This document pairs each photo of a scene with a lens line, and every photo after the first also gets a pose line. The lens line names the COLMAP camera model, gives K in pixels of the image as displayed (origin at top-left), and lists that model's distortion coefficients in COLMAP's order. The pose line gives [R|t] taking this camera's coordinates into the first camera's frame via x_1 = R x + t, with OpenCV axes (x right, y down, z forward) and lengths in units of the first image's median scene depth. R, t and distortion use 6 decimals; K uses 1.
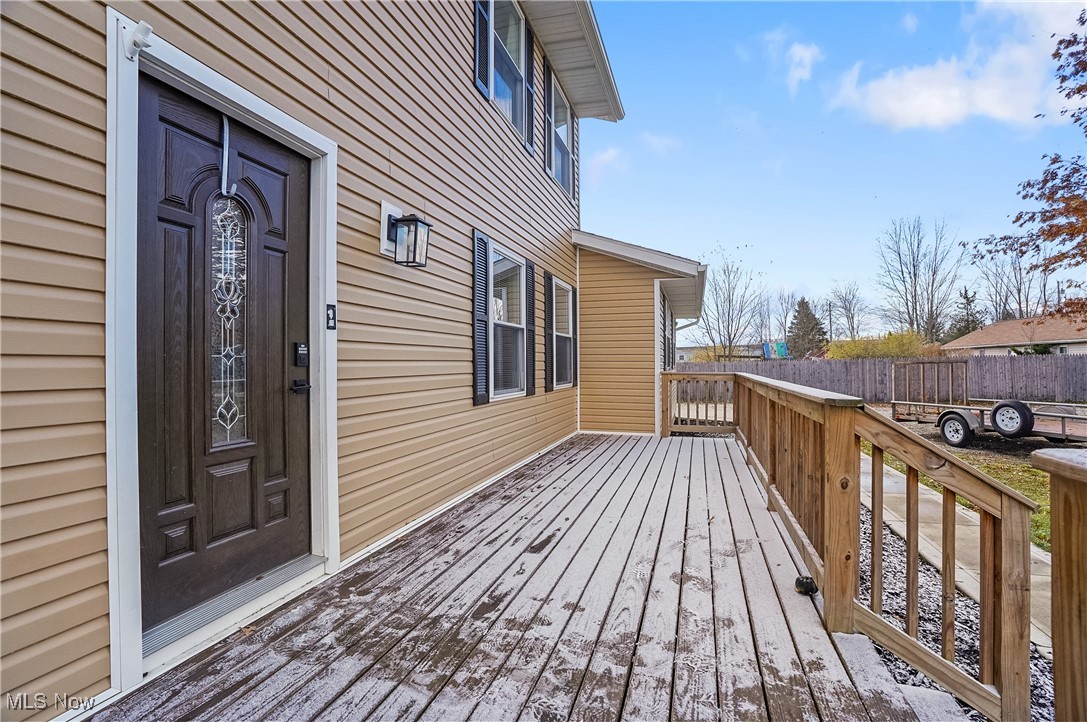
lens RADIAL K [[498.5, 0, 545.3], [0, 498.5, 358.8], [0, 0, 1]] dist [-0.016810, 0.000216]
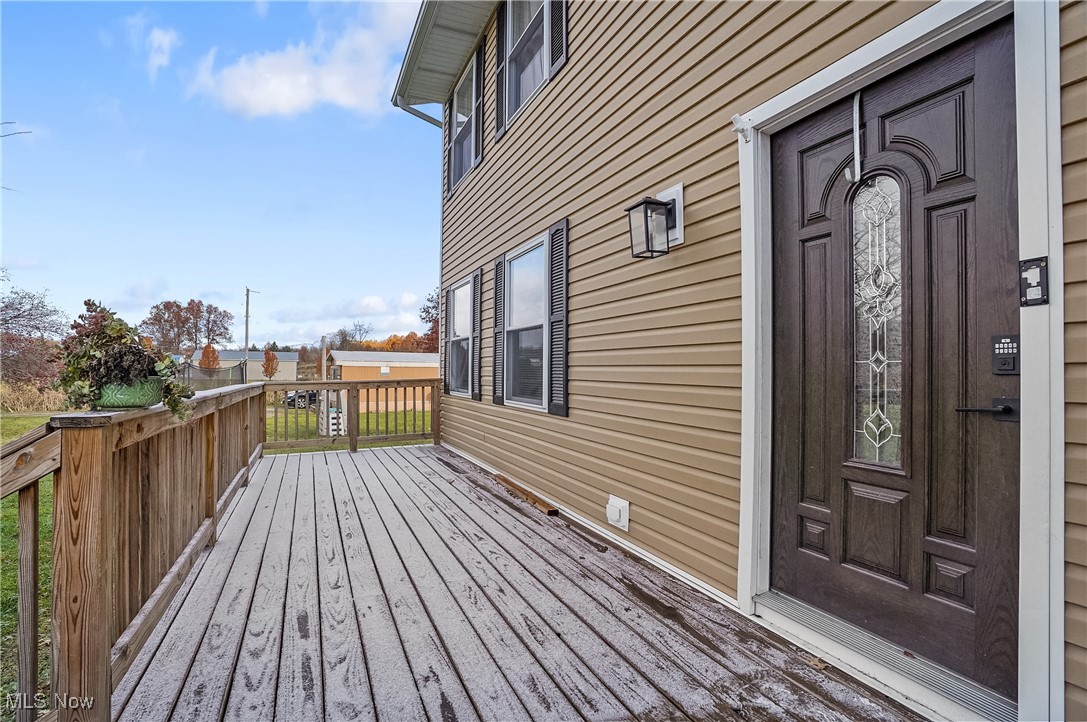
lens RADIAL K [[498.5, 0, 540.9], [0, 498.5, 365.4], [0, 0, 1]] dist [-0.016810, 0.000216]
pose [[-0.735326, -0.007948, -0.677667, 0.391321], [0.001700, 0.999906, -0.013573, 0.013090], [0.677712, -0.011133, -0.735243, 1.325900]]
